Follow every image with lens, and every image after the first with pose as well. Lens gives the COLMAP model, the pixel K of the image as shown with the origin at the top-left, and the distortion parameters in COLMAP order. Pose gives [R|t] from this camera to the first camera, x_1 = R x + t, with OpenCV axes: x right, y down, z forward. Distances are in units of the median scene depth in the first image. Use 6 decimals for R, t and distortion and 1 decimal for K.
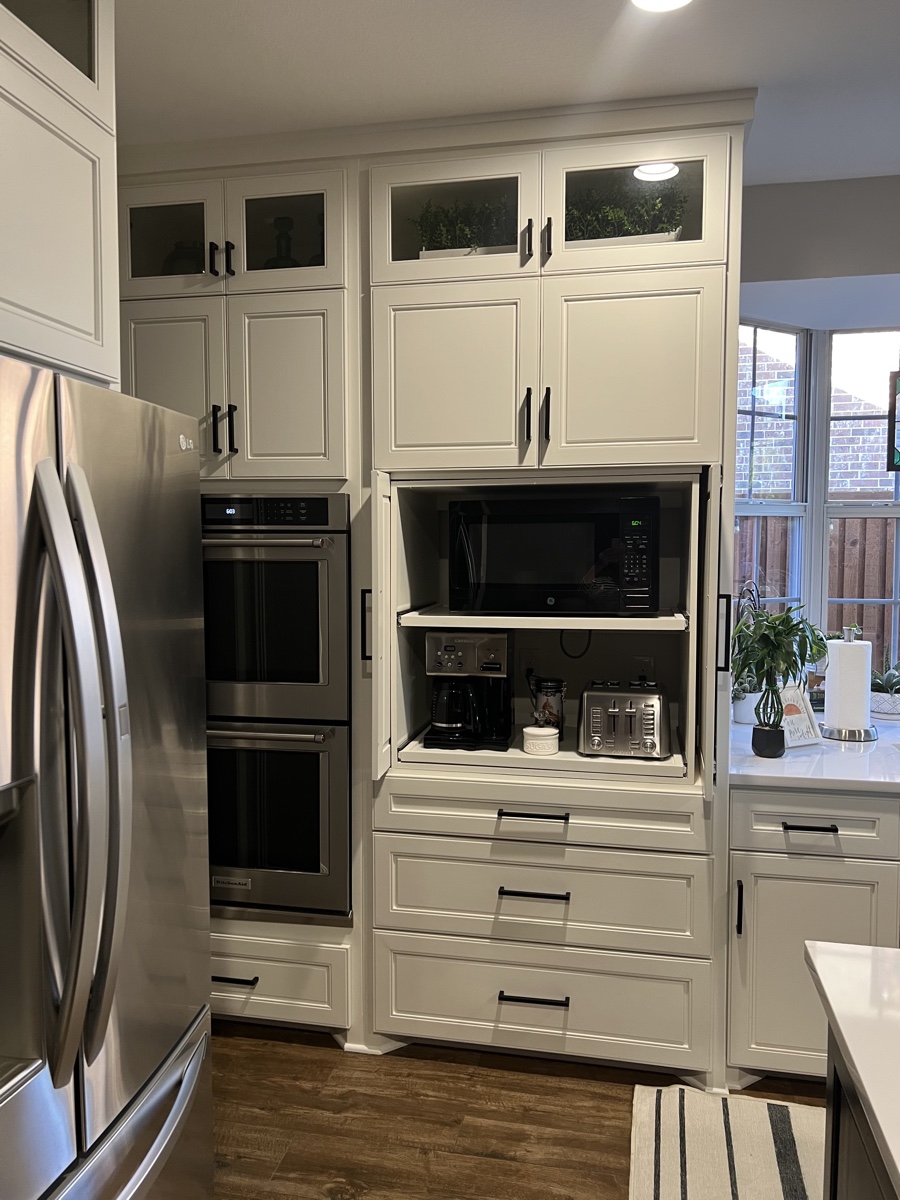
lens RADIAL K [[905.8, 0, 451.4], [0, 905.8, 595.1], [0, 0, 1]] dist [0.048011, -0.058999]
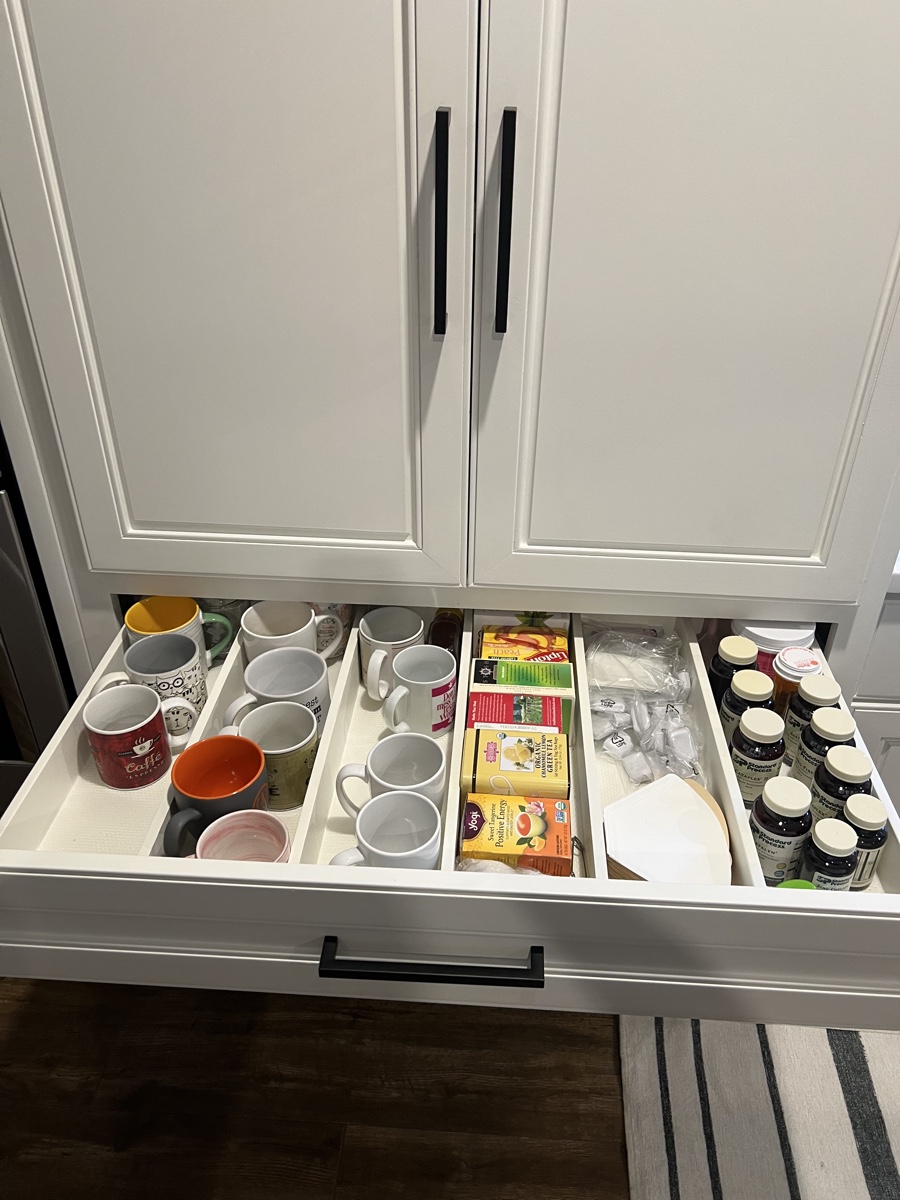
lens RADIAL K [[905.8, 0, 458.7], [0, 905.8, 590.9], [0, 0, 1]] dist [0.048011, -0.058999]
pose [[0.989195, -0.070654, 0.128457, 0.032654], [-0.001611, 0.870915, 0.491432, -0.017325], [-0.146596, -0.486329, 0.861391, 0.613055]]
